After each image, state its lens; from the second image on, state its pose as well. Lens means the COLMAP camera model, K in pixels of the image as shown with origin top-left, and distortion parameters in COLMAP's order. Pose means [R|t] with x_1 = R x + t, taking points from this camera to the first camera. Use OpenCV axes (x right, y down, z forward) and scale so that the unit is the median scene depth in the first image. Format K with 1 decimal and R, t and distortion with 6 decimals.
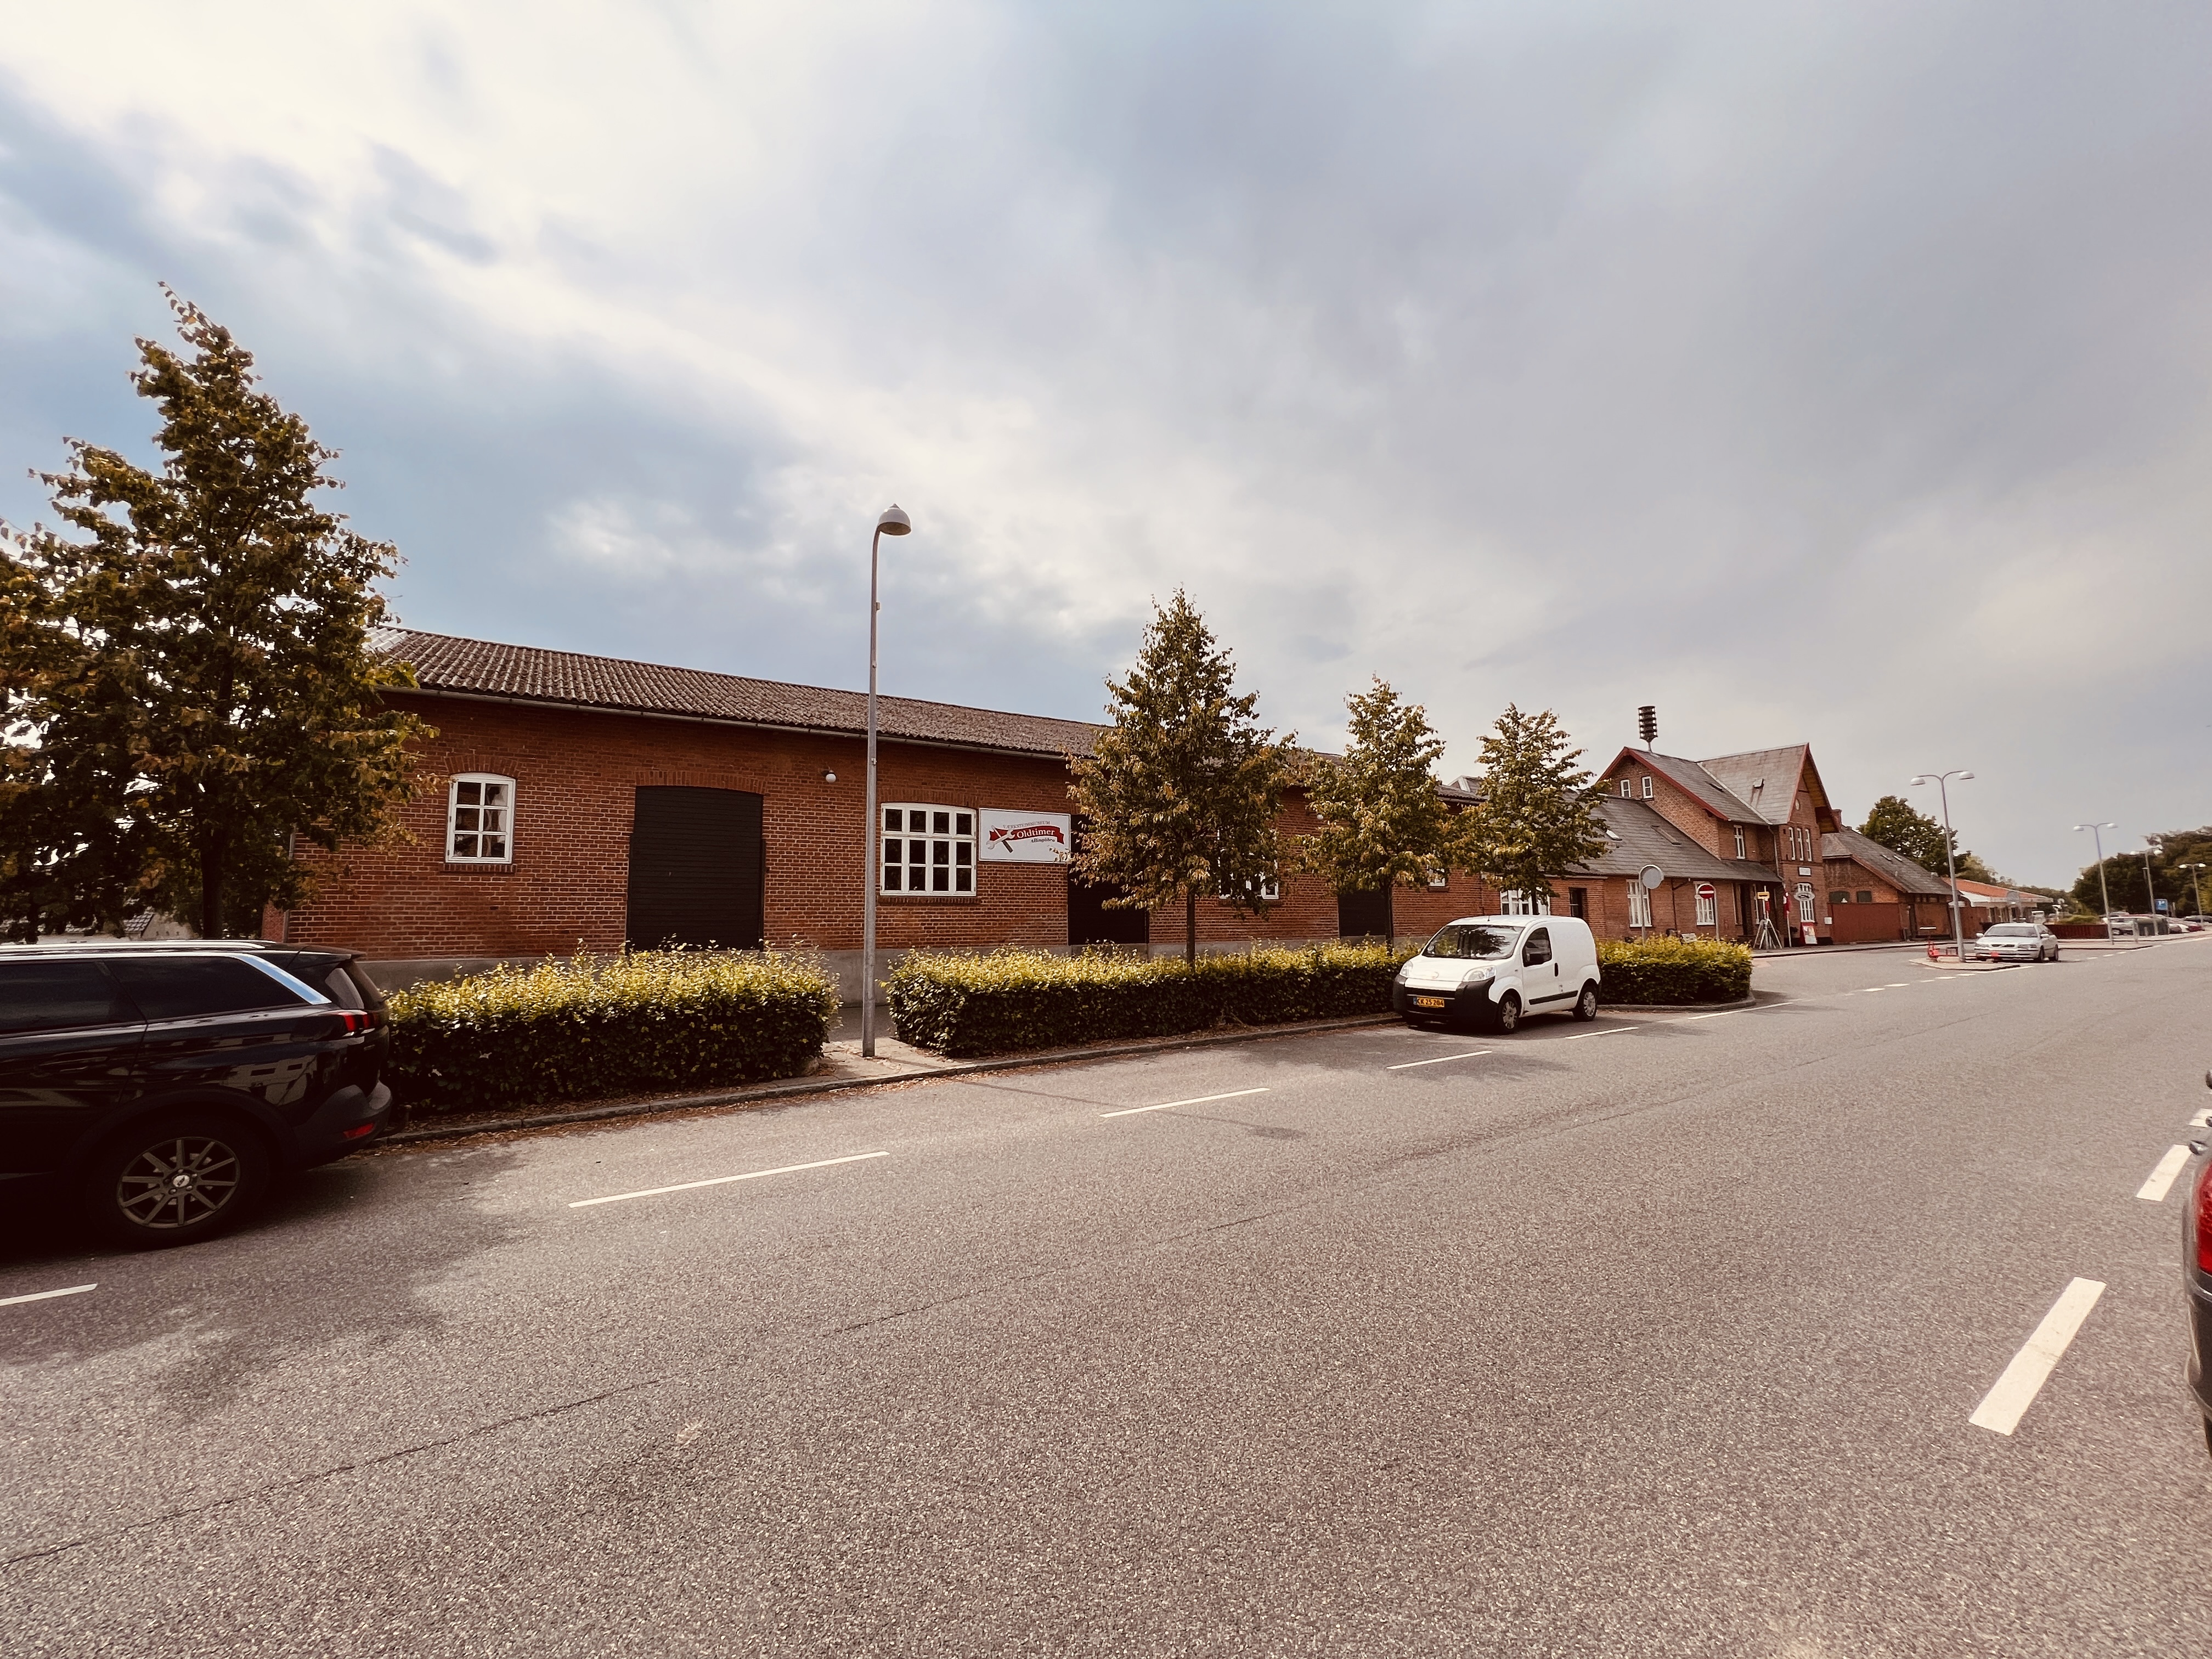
lens RADIAL K [[907.4, 0, 1106.0], [0, 907.4, 829.5], [0, 0, 1]] dist [0.000304, -0.000070]
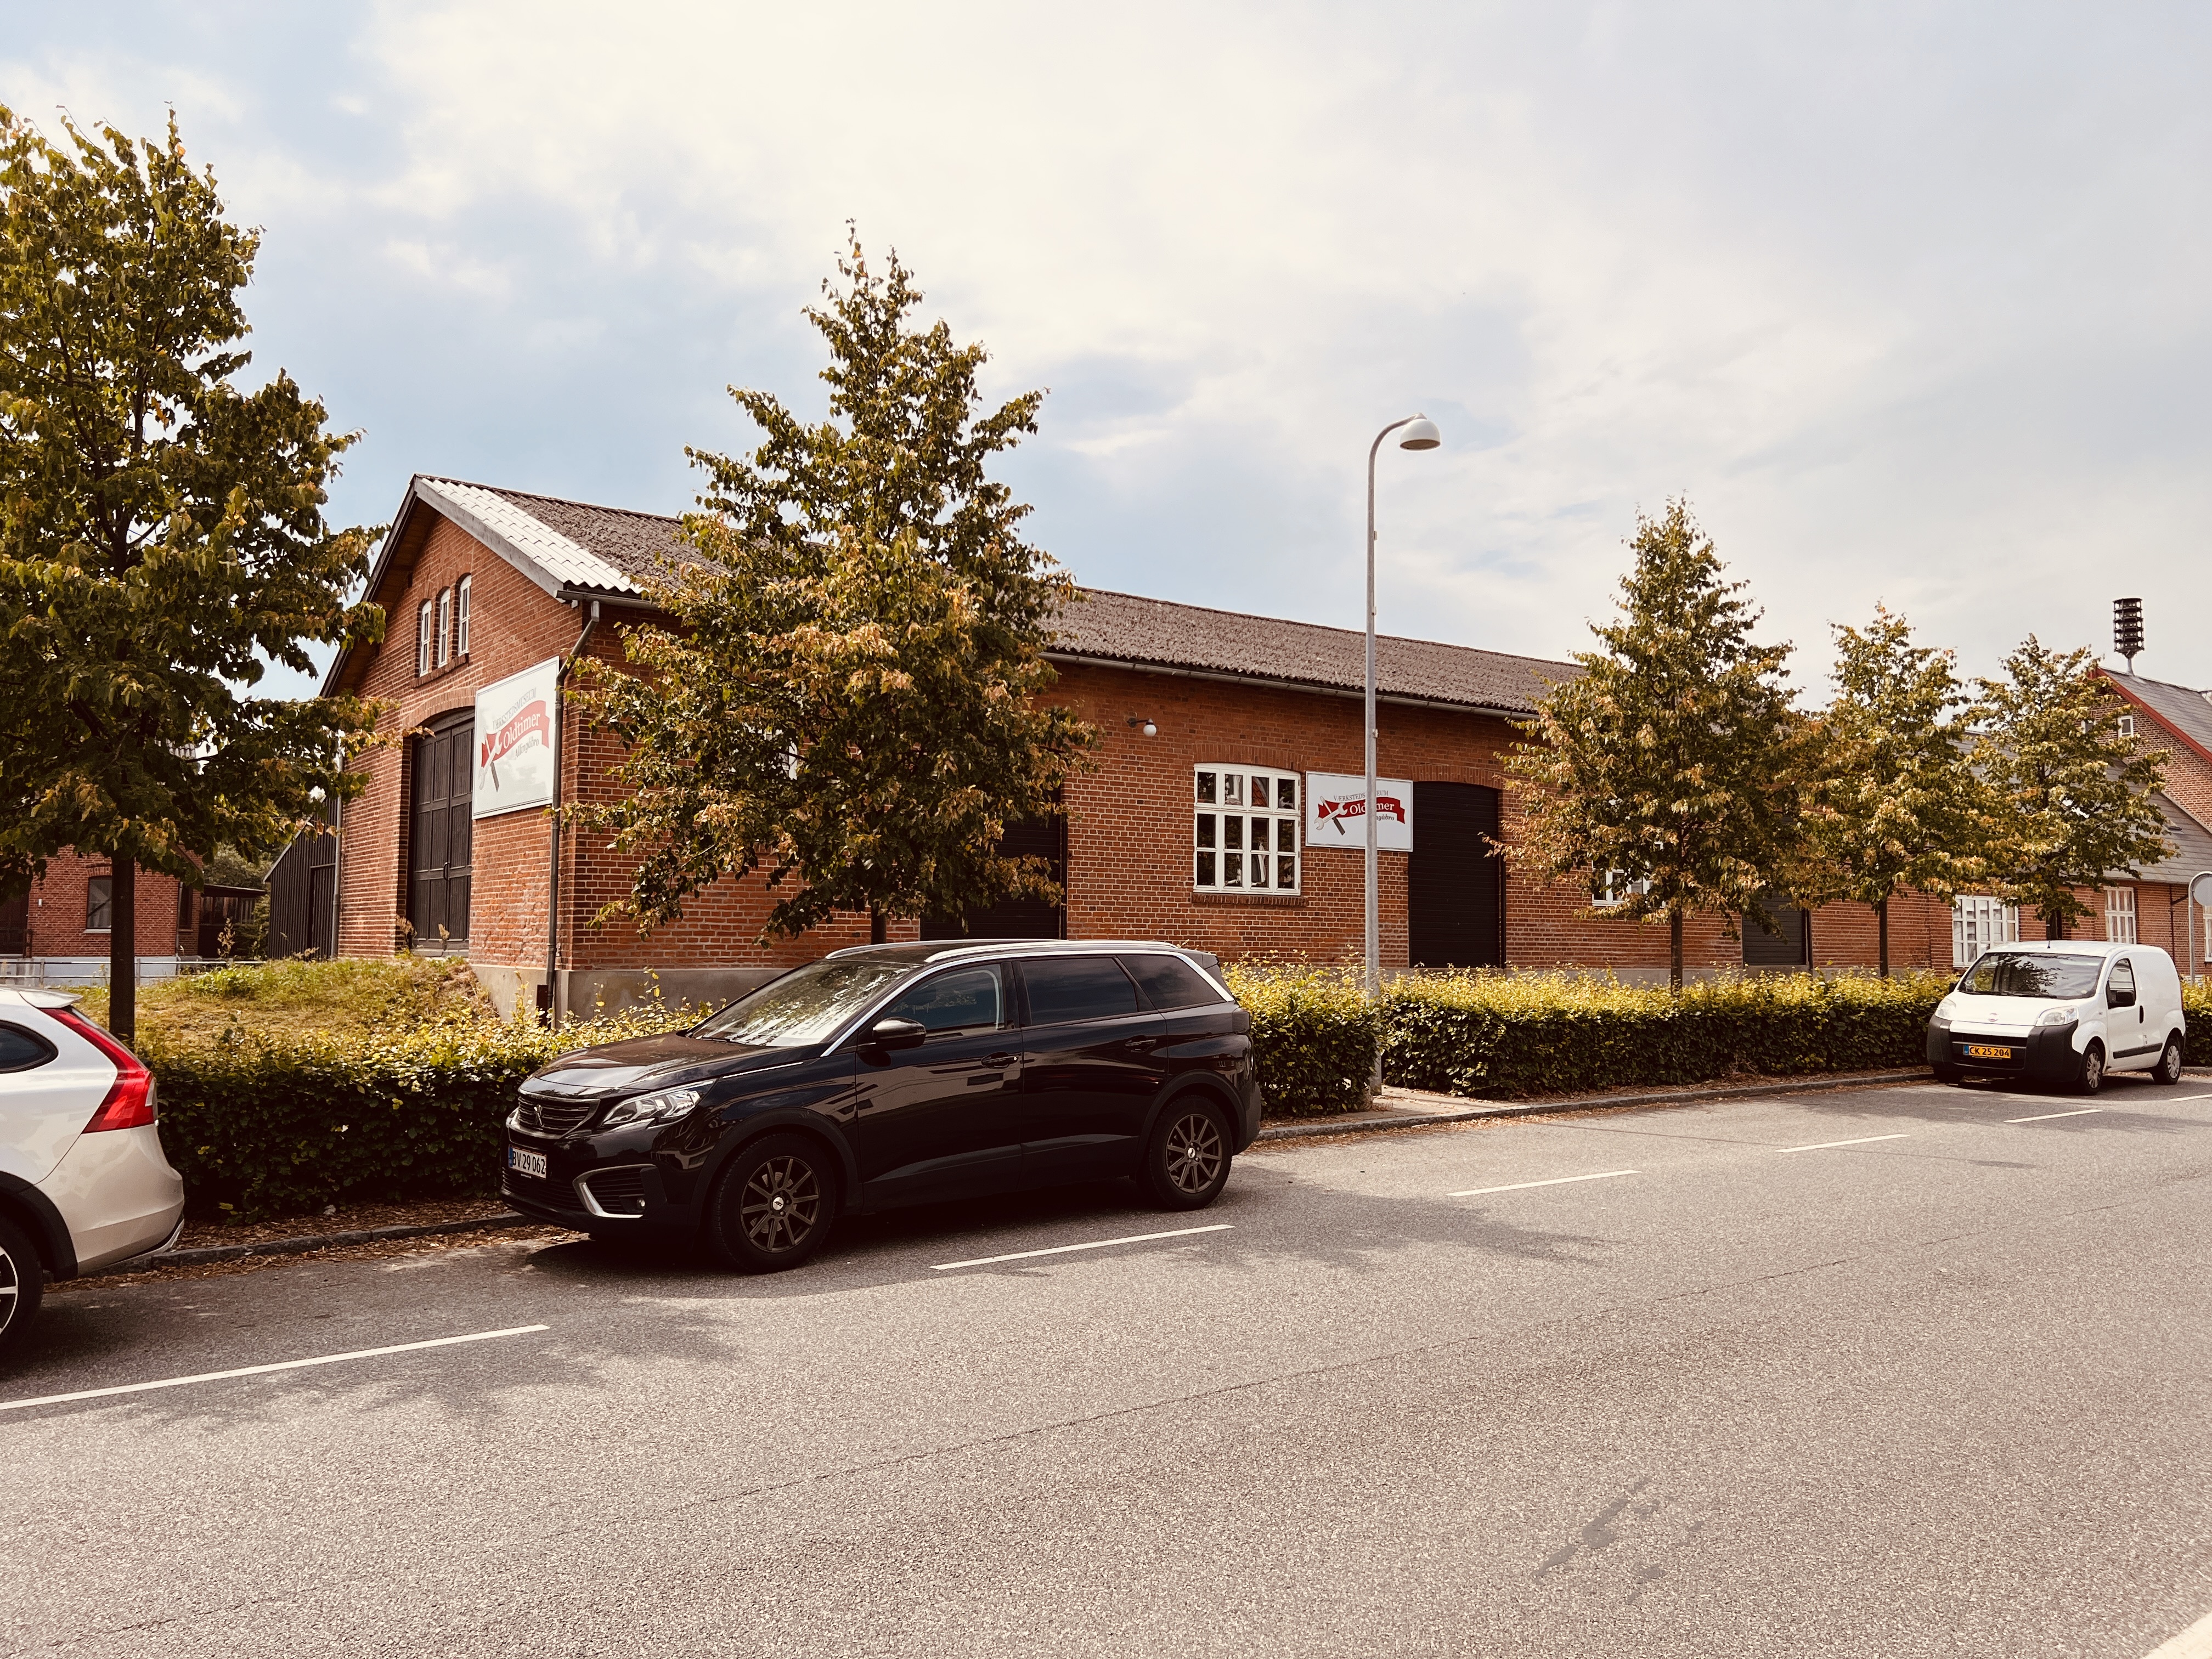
lens RADIAL K [[1685.9, 0, 1106.0], [0, 1685.9, 829.5], [0, 0, 1]] dist [0.008163, -0.000263]
pose [[0.999065, 0.025817, 0.034685, -0.402207], [-0.027222, 0.998803, 0.040643, -0.032382], [-0.033594, -0.041549, 0.998572, -0.359048]]
